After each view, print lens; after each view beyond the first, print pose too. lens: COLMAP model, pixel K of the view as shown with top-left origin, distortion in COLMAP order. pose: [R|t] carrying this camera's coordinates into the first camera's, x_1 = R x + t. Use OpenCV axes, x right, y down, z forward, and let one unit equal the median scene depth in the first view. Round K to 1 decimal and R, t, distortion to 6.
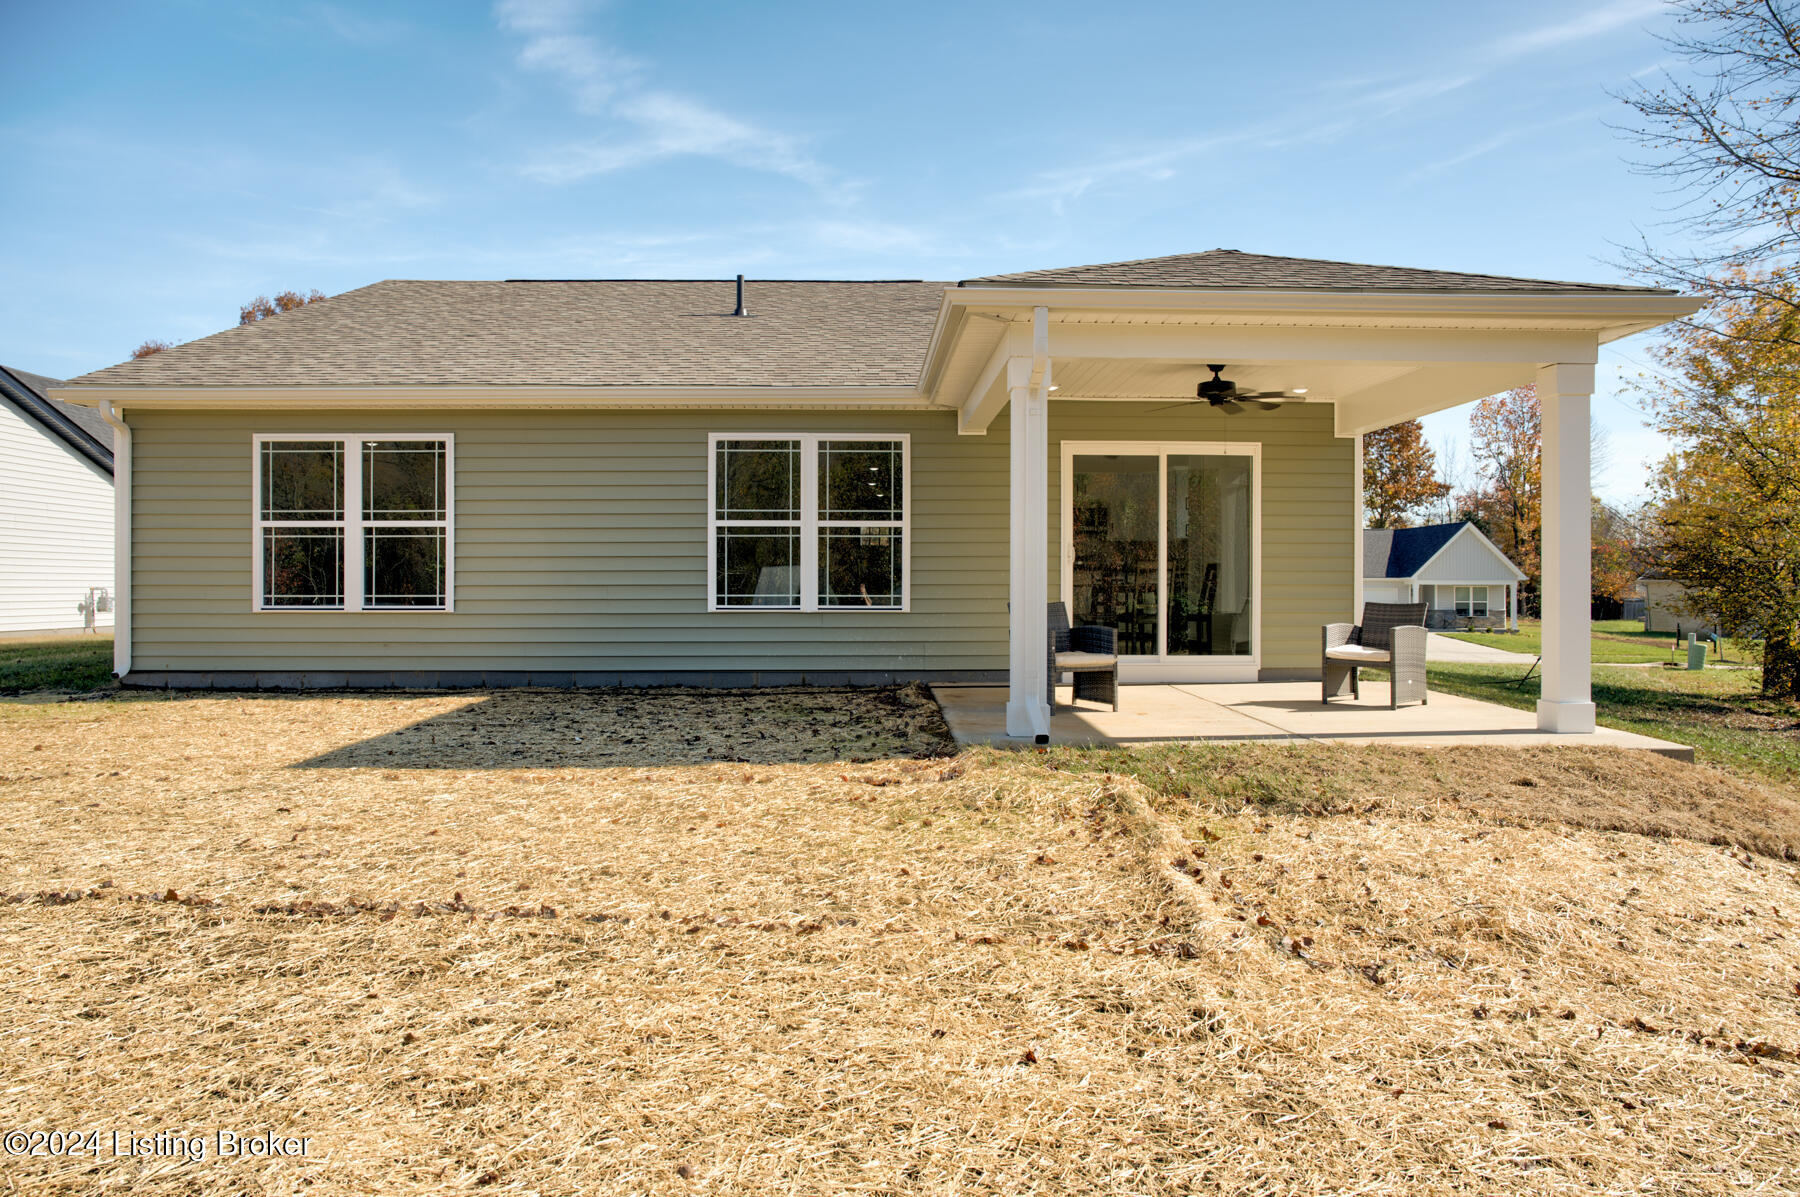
lens RADIAL K [[1002.4, 0, 899.3], [0, 1002.4, 585.6], [0, 0, 1]] dist [-0.022427, -0.000362]
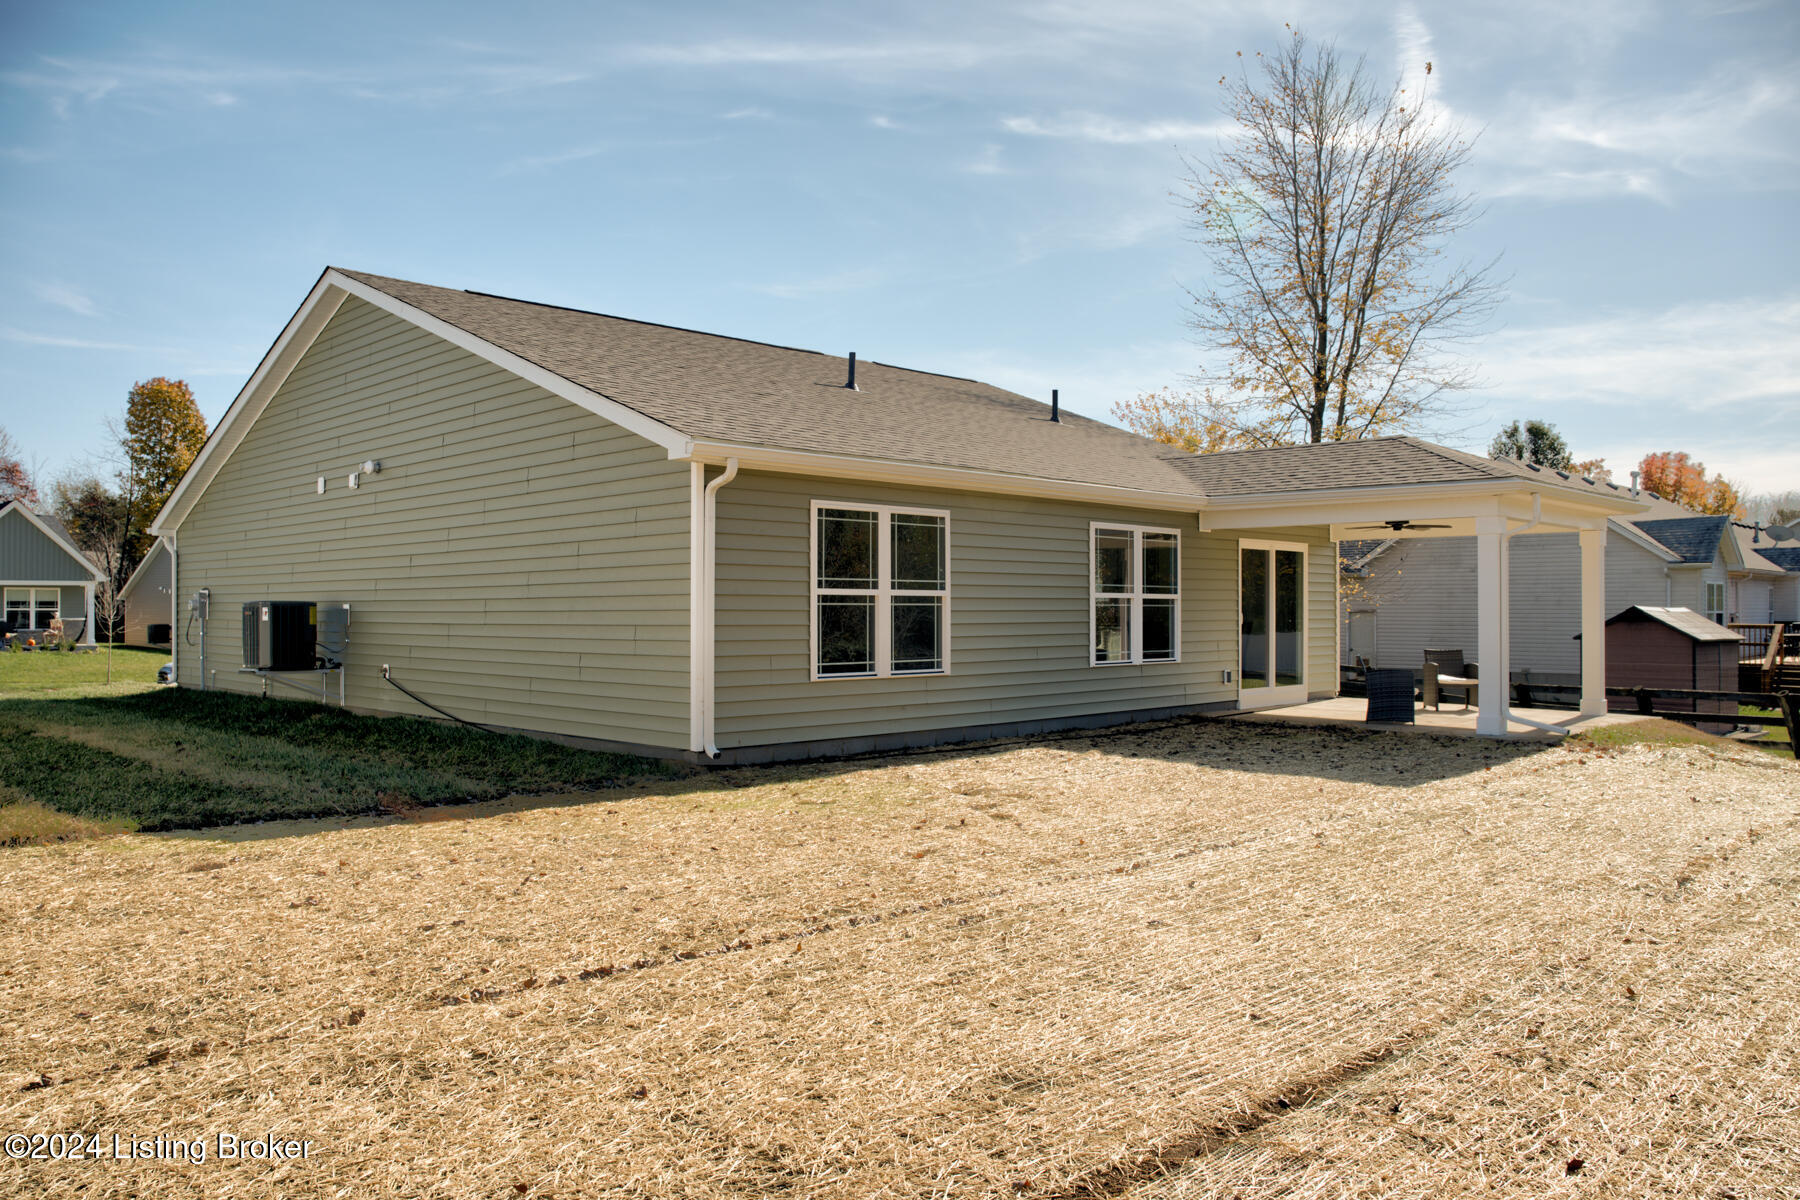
lens RADIAL K [[1338.3, 0, 903.9], [0, 1338.3, 607.4], [0, 0, 1]] dist [-0.050057, 0.001554]
pose [[0.712925, 0.001448, 0.701239, -1.501988], [0.030735, 0.998972, -0.033310, 0.000939], [-0.700567, 0.045300, 0.712148, -0.005885]]
